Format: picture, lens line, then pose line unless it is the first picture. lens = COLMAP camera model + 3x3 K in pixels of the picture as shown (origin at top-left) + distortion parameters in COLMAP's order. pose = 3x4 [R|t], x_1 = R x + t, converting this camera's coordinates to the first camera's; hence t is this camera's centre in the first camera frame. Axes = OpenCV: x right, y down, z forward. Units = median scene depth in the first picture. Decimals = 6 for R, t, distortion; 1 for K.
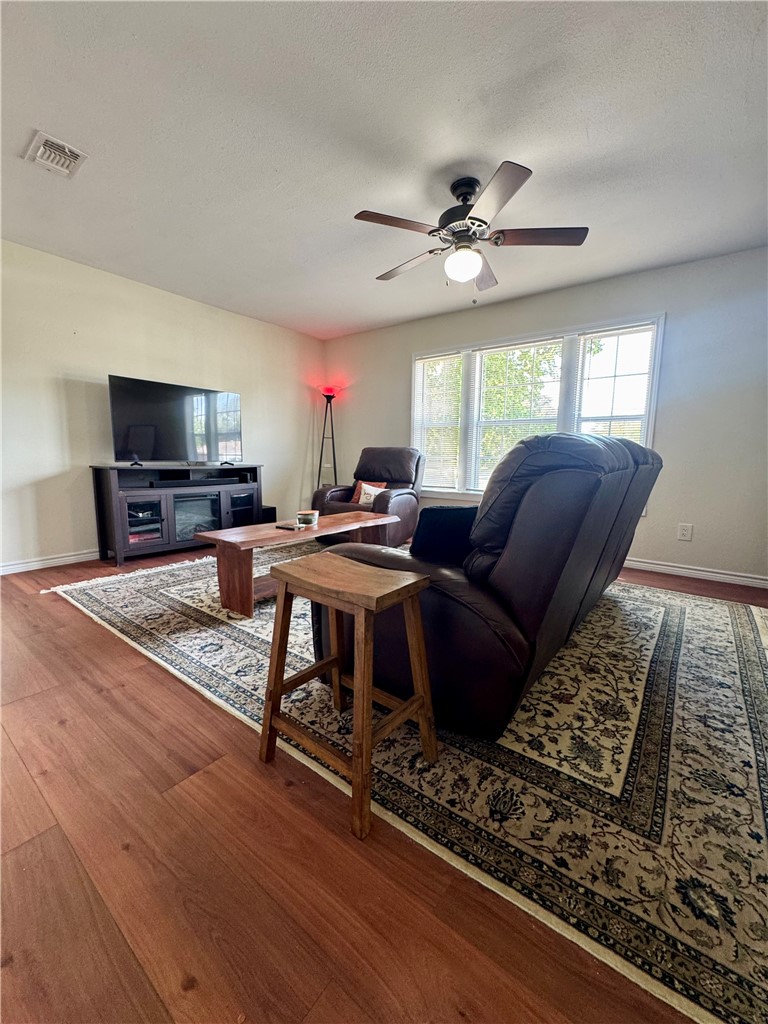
lens RADIAL K [[408.7, 0, 384.0], [0, 408.7, 512.0], [0, 0, 1]] dist [-0.002015, -0.000090]
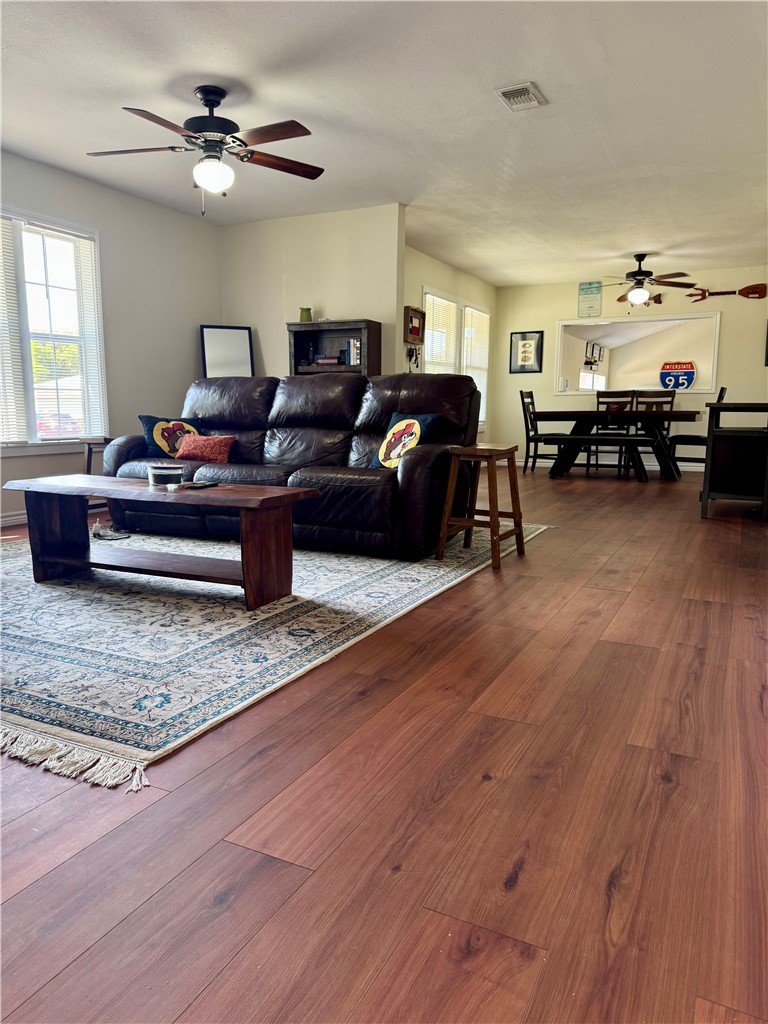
lens RADIAL K [[714.7, 0, 384.0], [0, 714.7, 512.0], [0, 0, 1]] dist [0.167774, -0.346914]
pose [[-0.185102, -0.155459, 0.970345, -1.548364], [0.130468, 0.974780, 0.181058, -0.101305], [-0.974020, 0.160113, -0.160151, 0.974038]]
